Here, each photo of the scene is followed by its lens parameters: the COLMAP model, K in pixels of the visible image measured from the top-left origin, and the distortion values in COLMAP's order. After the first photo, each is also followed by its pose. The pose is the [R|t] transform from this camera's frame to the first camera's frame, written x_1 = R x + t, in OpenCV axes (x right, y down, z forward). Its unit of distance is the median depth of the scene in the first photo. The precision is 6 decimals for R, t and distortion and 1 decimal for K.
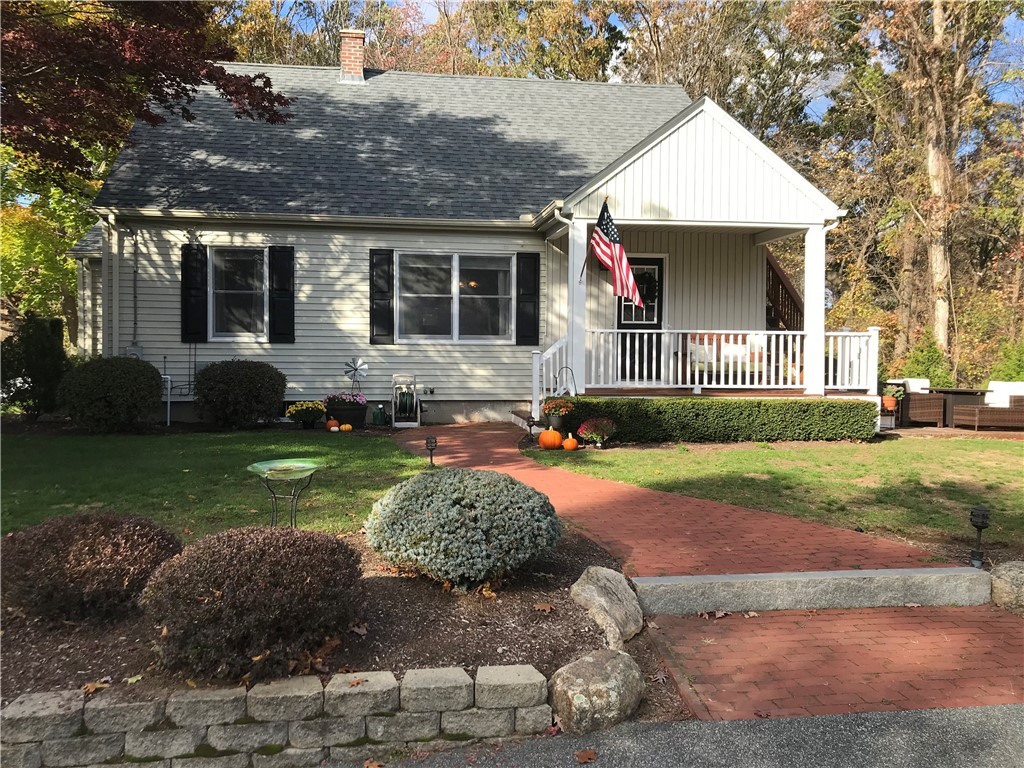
lens RADIAL K [[838.8, 0, 479.8], [0, 838.8, 381.7], [0, 0, 1]] dist [0.093200, -0.297709]
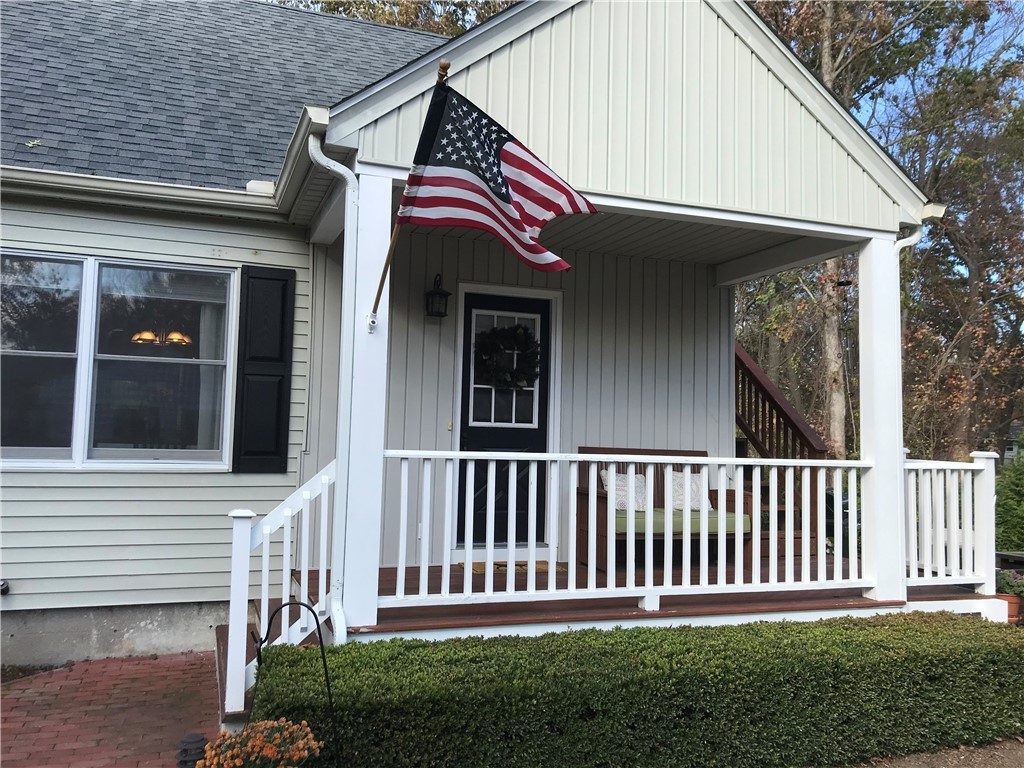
lens RADIAL K [[891.5, 0, 512.0], [0, 891.5, 384.0], [0, 0, 1]] dist [0.066678, -0.001737]
pose [[0.972922, 0.032351, 0.228858, 0.076902], [-0.011237, 0.995606, -0.092966, -0.048058], [-0.230860, 0.087877, 0.969011, 0.511516]]
